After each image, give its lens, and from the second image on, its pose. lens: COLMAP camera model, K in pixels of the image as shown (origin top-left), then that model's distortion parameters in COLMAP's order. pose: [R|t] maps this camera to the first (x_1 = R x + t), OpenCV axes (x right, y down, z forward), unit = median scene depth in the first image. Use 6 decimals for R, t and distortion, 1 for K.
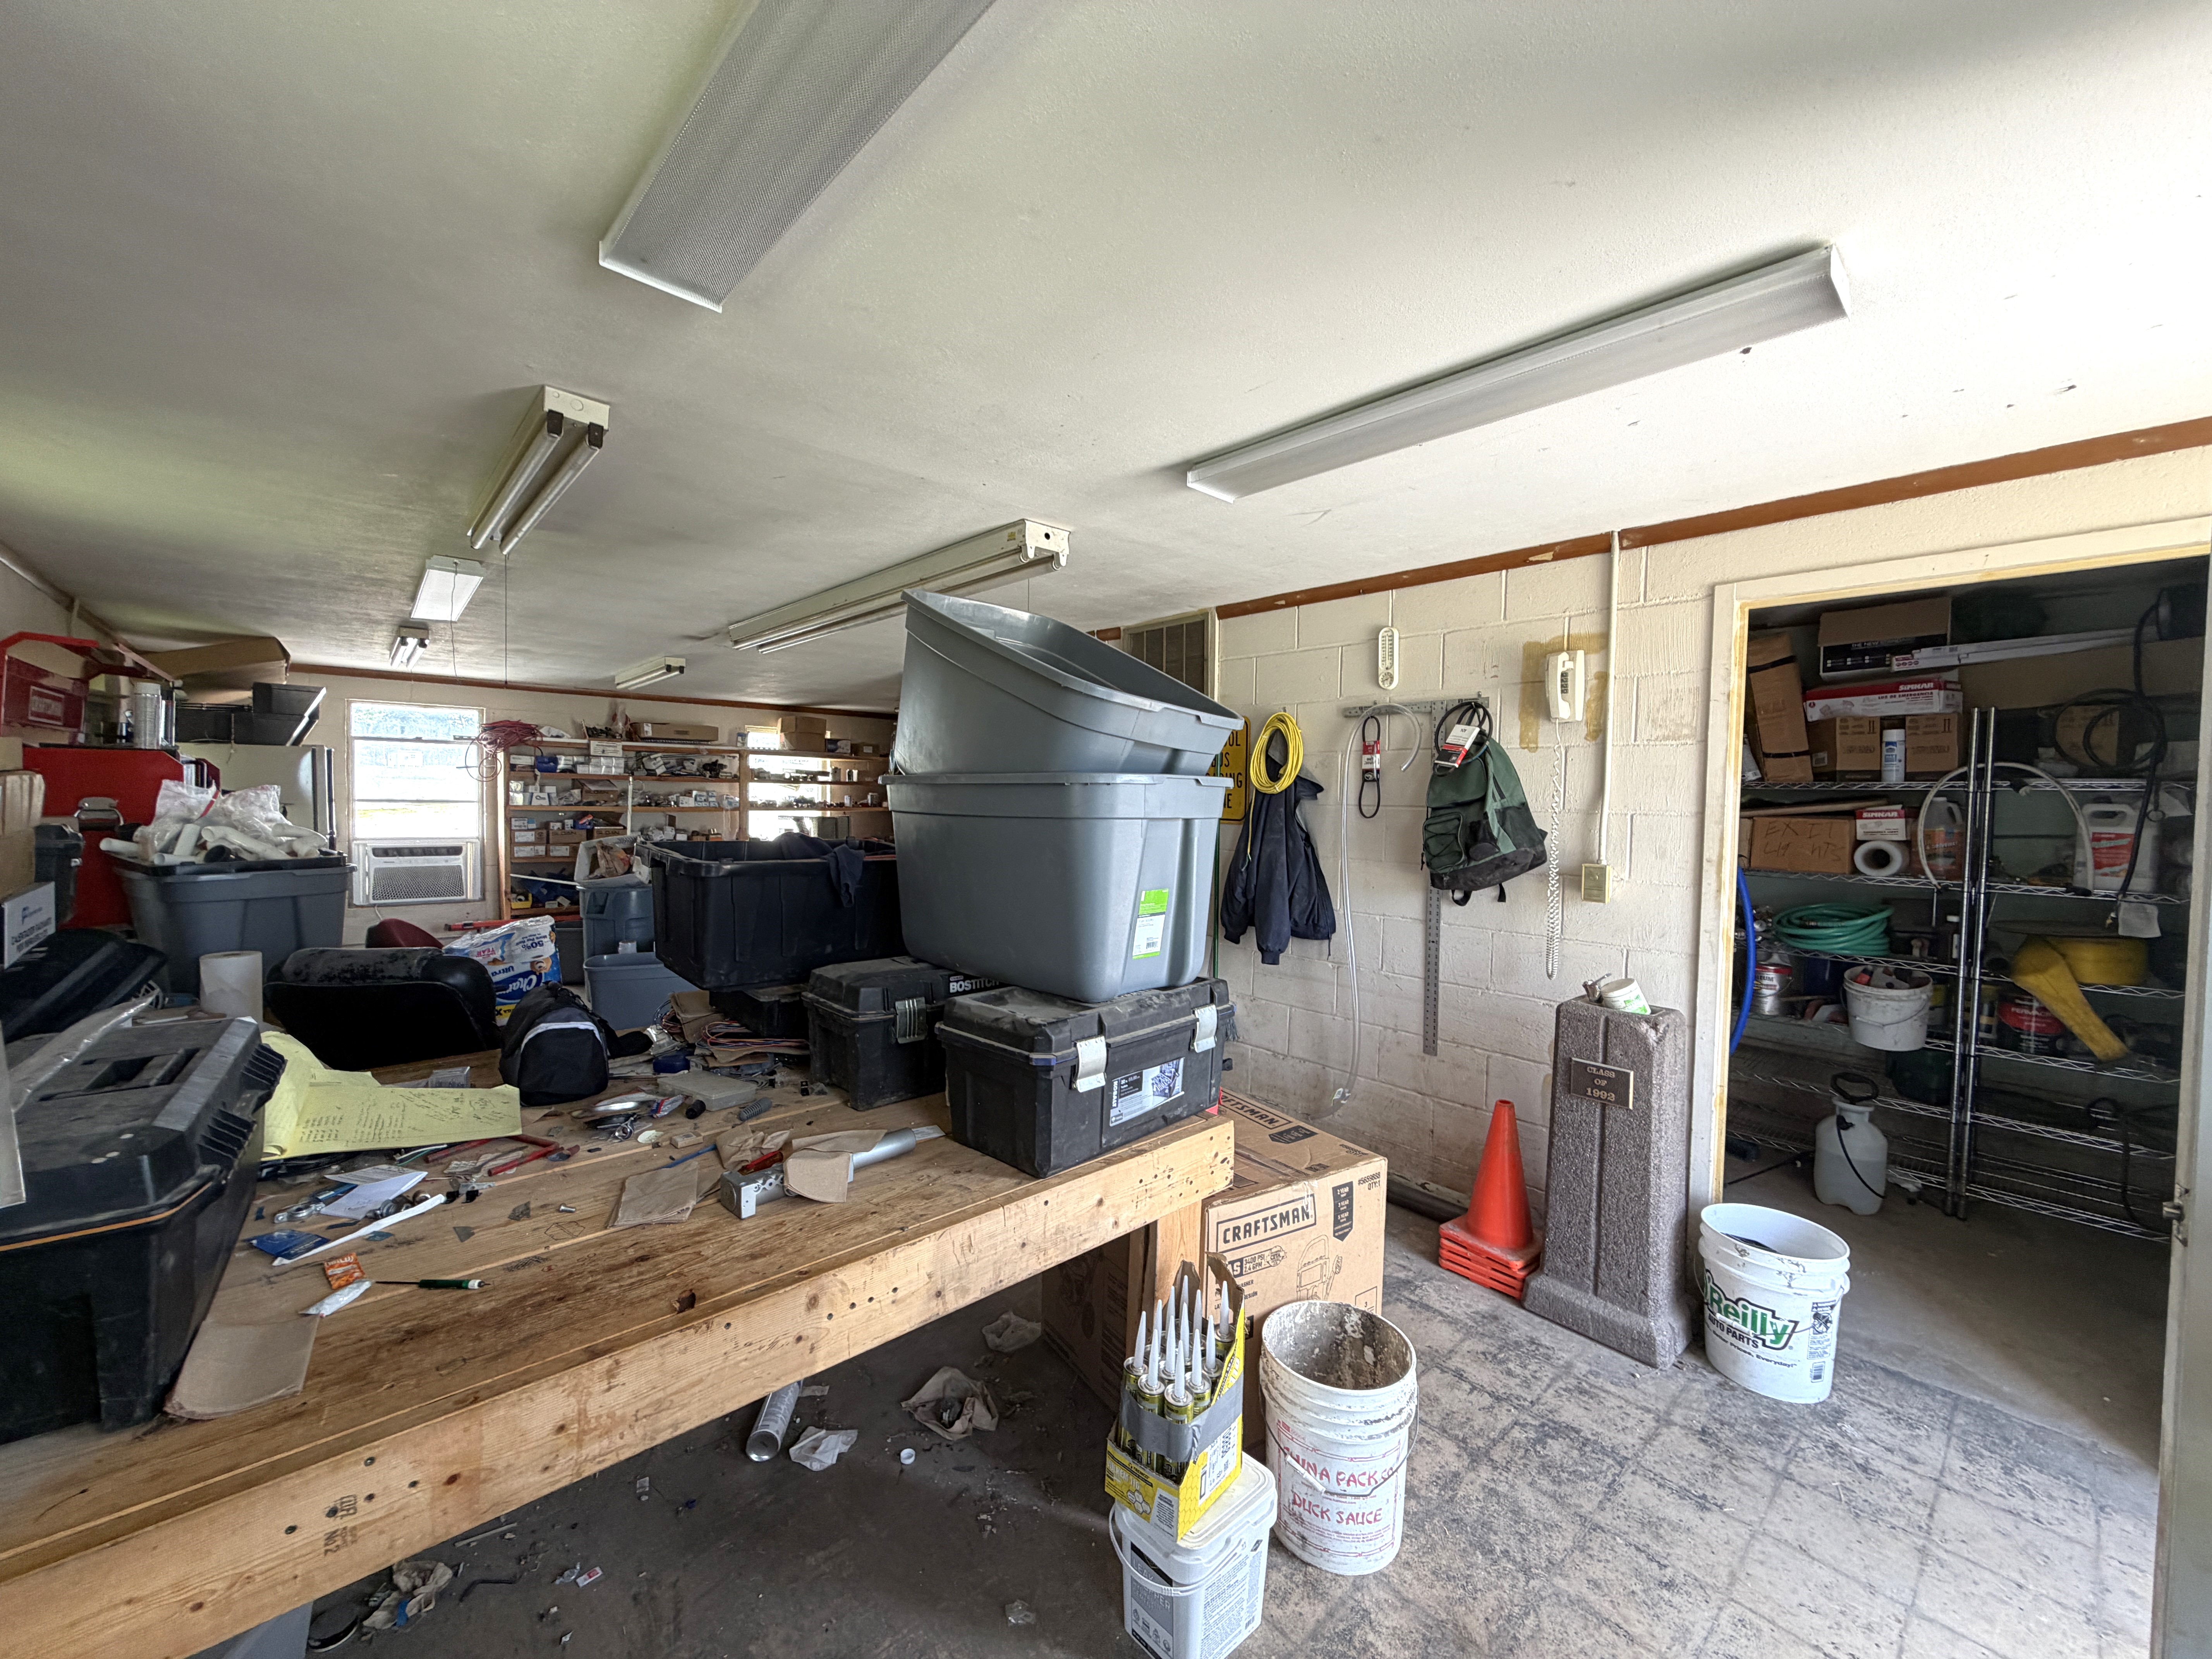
lens RADIAL K [[880.4, 0, 1097.0], [0, 880.4, 830.6], [0, 0, 1]] dist [0.003115, 0.000251]
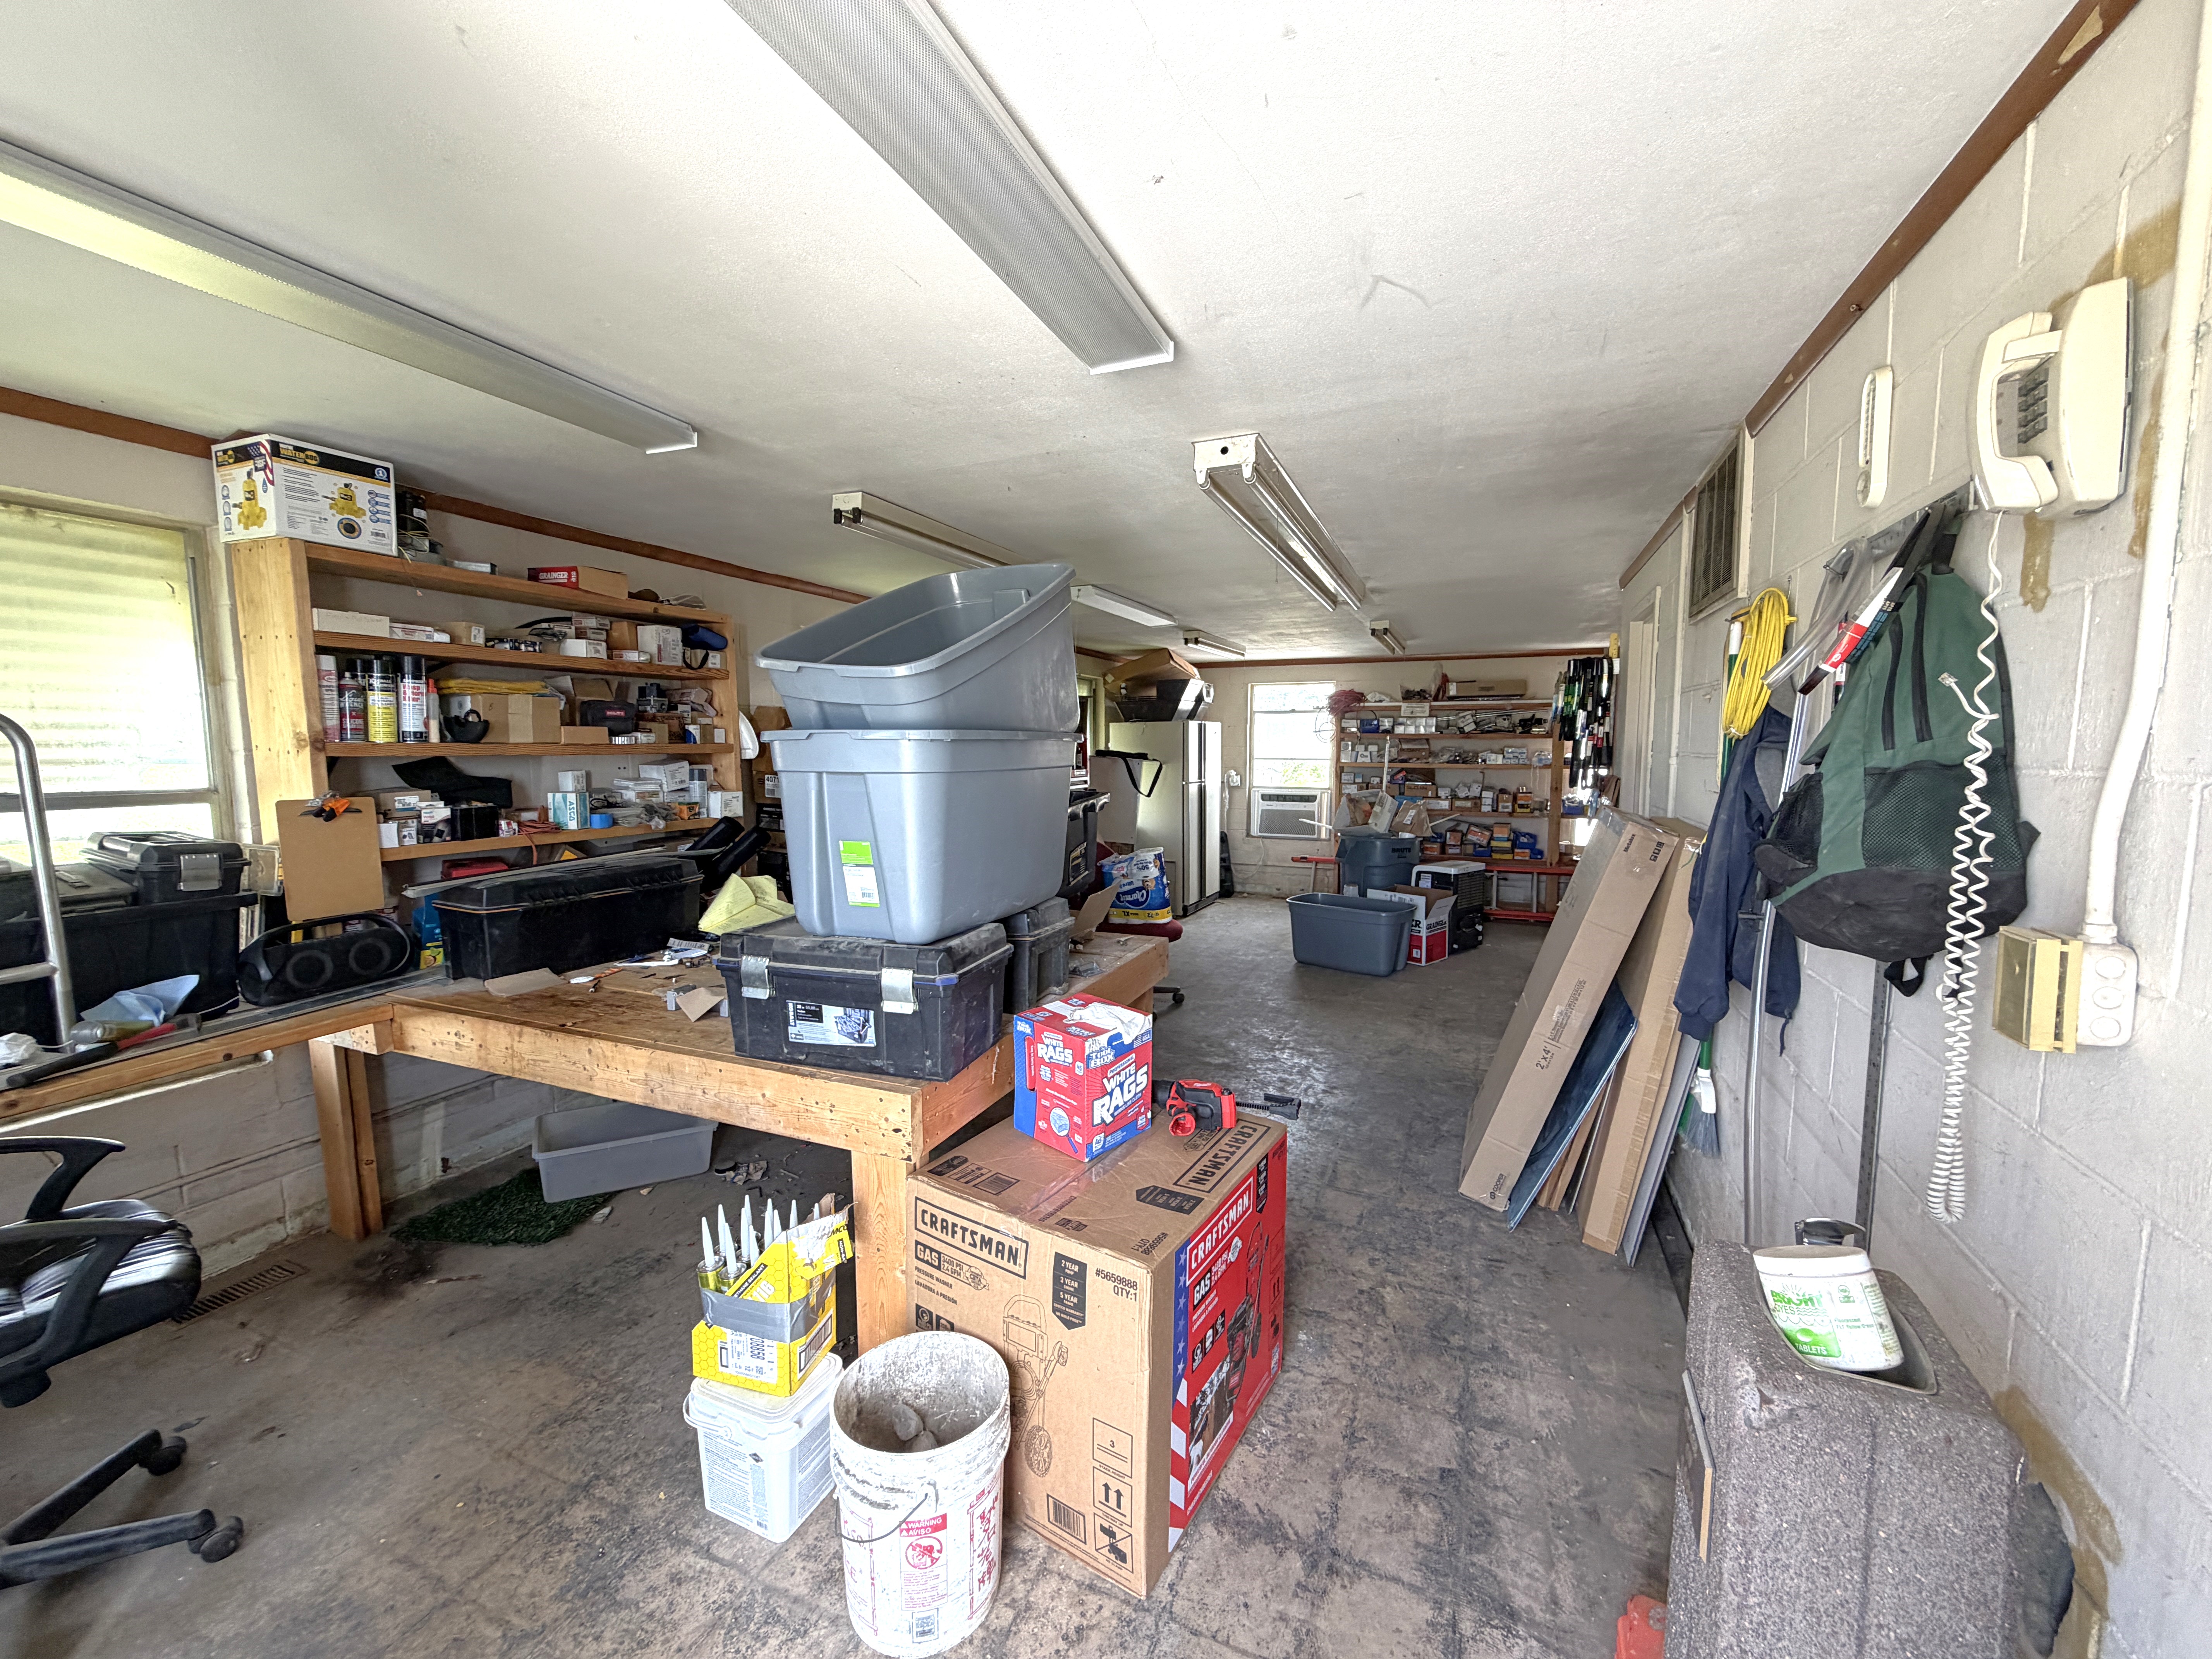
lens RADIAL K [[880.4, 0, 1104.4], [0, 880.4, 830.8], [0, 0, 1]] dist [0.003115, 0.000251]
pose [[0.416624, 0.070222, -0.906363, 0.707723], [-0.027025, 0.997528, 0.064863, -0.012485], [0.908677, -0.002529, 0.417492, 0.525648]]
